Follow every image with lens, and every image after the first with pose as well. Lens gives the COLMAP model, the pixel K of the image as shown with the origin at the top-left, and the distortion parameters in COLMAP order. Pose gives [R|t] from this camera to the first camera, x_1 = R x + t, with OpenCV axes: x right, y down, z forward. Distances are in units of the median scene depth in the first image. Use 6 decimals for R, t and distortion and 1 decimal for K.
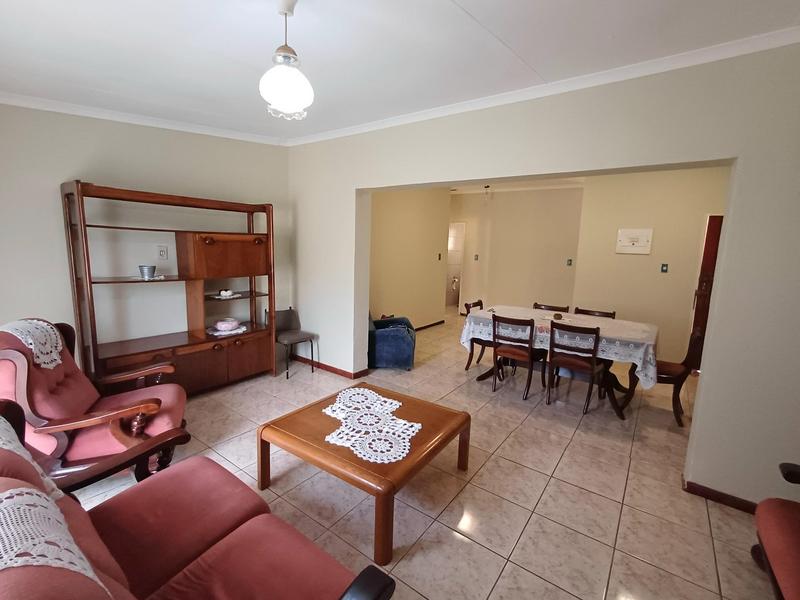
lens RADIAL K [[362.9, 0, 406.2], [0, 362.9, 303.6], [0, 0, 1]] dist [0.006046, 0.000274]
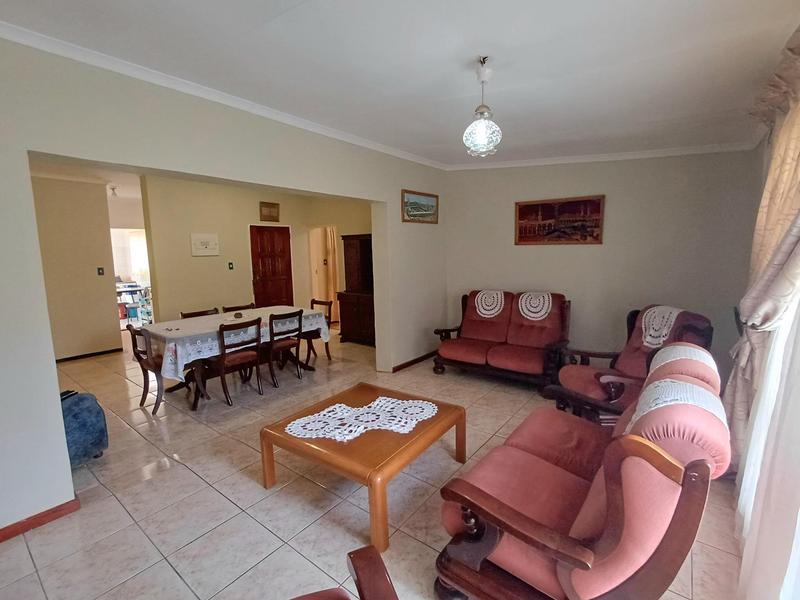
lens RADIAL K [[362.9, 0, 406.7], [0, 362.9, 294.7], [0, 0, 1]] dist [0.006046, 0.000274]
pose [[0.024483, -0.150149, 0.988360, -0.684662], [0.177529, 0.973596, 0.143508, -0.097938], [-0.983811, 0.171949, 0.050493, 0.491783]]
